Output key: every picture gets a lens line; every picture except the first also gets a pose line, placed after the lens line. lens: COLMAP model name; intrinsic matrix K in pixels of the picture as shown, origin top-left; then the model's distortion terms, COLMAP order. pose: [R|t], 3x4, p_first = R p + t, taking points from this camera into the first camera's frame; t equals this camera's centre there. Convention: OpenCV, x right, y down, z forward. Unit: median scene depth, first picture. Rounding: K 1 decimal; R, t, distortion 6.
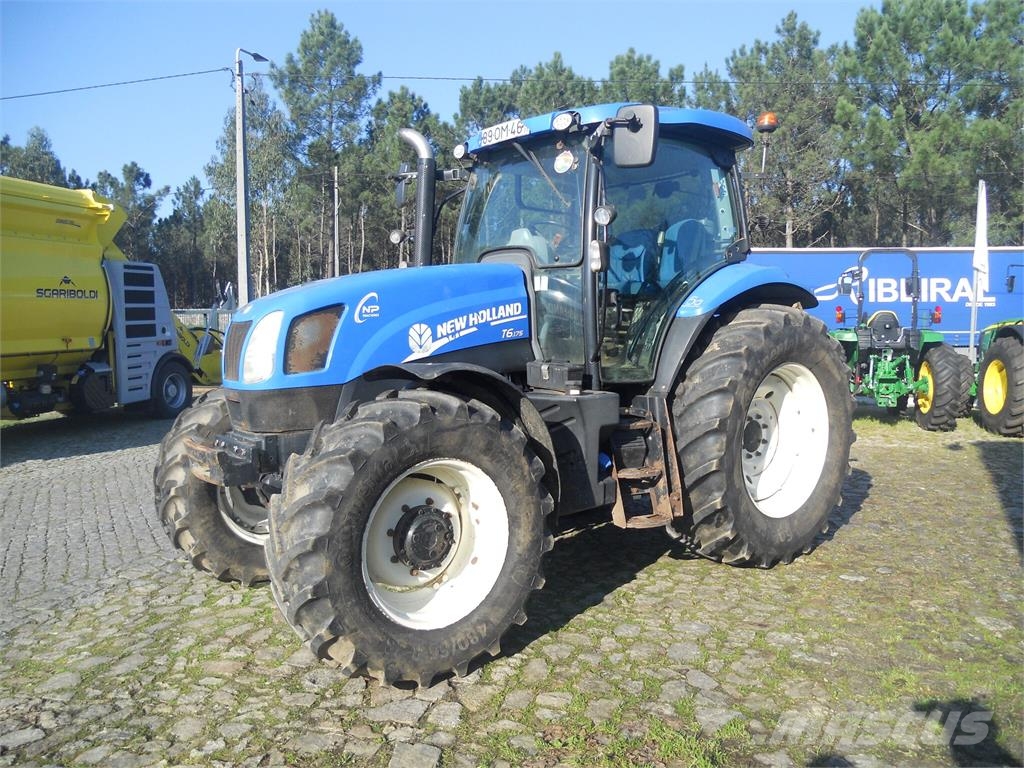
lens RADIAL K [[791.4, 0, 493.4], [0, 791.4, 400.3], [0, 0, 1]] dist [-0.023817, -0.023187]
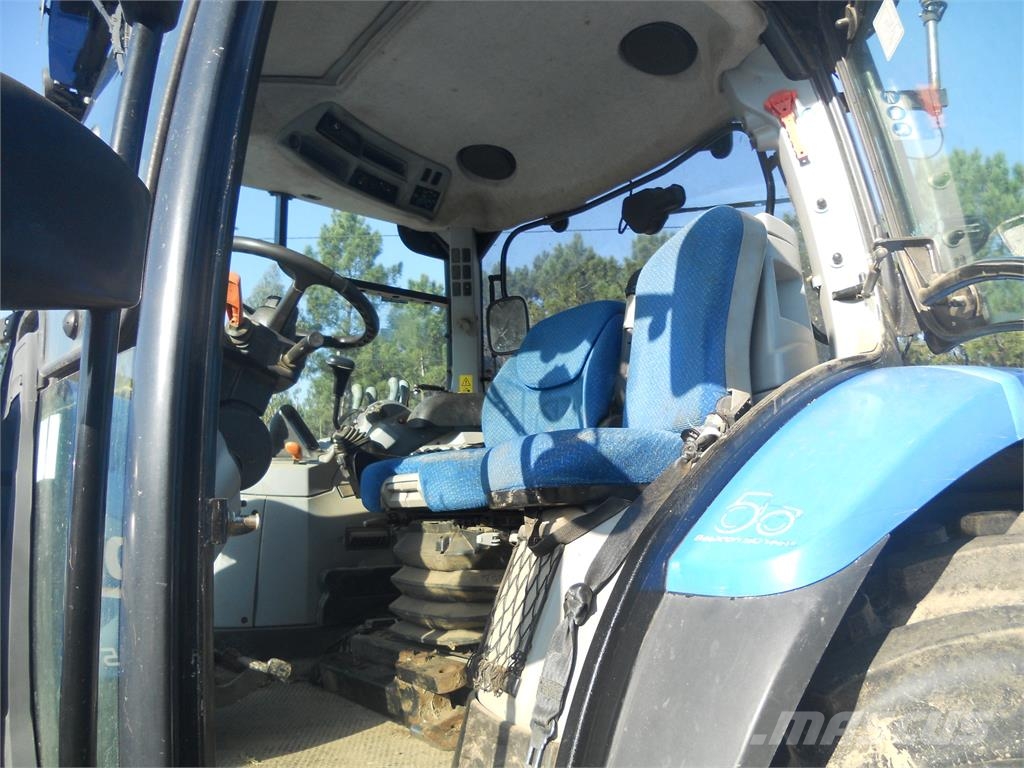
lens RADIAL K [[789.5, 0, 492.7], [0, 789.5, 399.9], [0, 0, 1]] dist [-0.040341, -0.008534]
pose [[0.998277, -0.022140, -0.054346, 0.029453], [0.008566, 0.971158, -0.238282, -0.016194], [0.058054, 0.237405, 0.969674, 0.119672]]
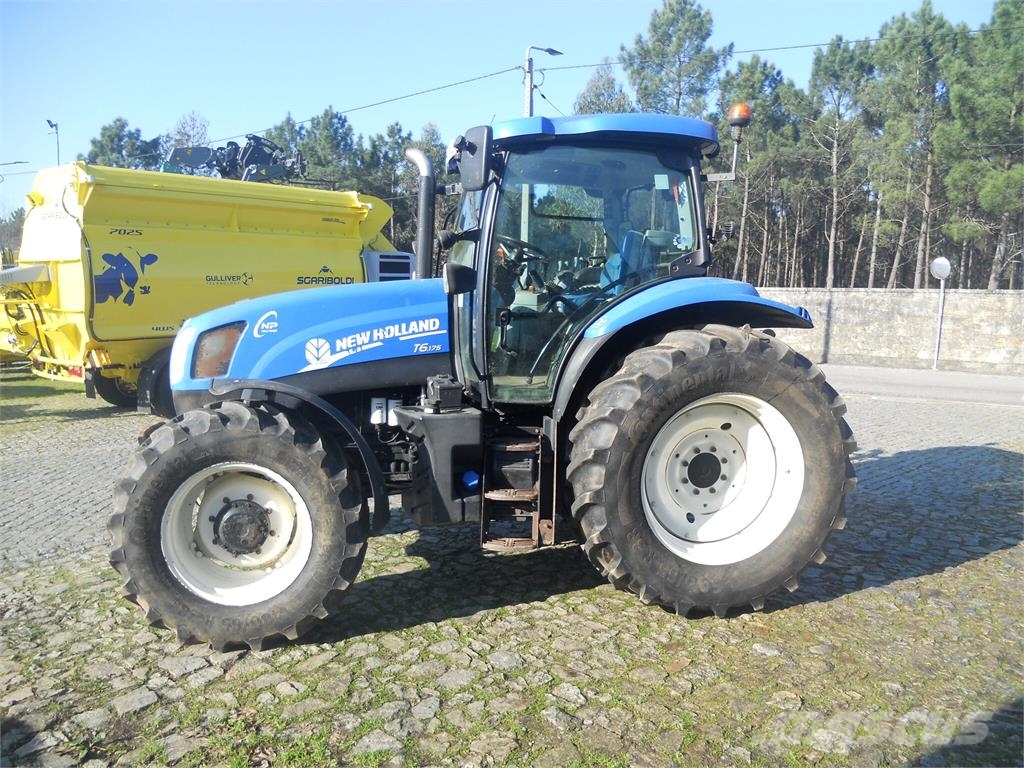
lens RADIAL K [[783.4, 0, 497.9], [0, 783.4, 394.0], [0, 0, 1]] dist [-0.035959, 0.003684]
pose [[0.889488, 0.075433, -0.450690, 0.086363], [-0.062541, 0.997096, 0.043455, -0.011040], [0.452659, -0.010467, 0.891622, 0.016541]]
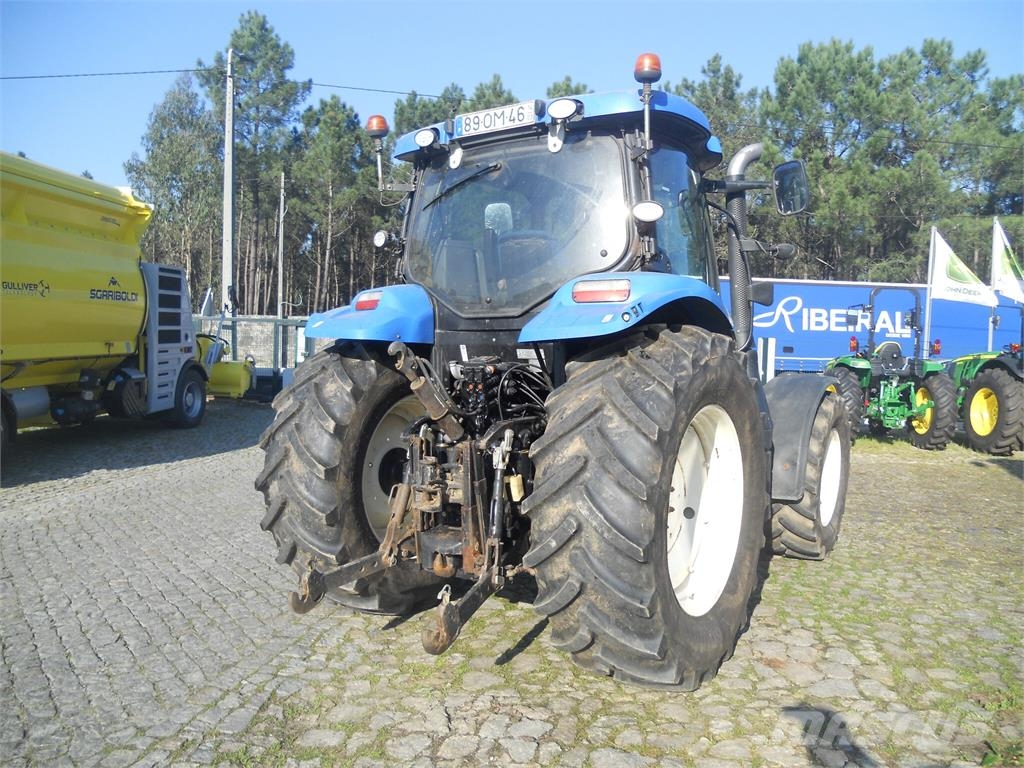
lens RADIAL K [[796.4, 0, 496.8], [0, 796.4, 392.6], [0, 0, 1]] dist [-0.019340, -0.030120]
pose [[0.987445, 0.022387, 0.156370, -0.081552], [-0.018009, 0.999407, -0.029358, 0.000518], [-0.156935, 0.026173, 0.987262, -0.006583]]
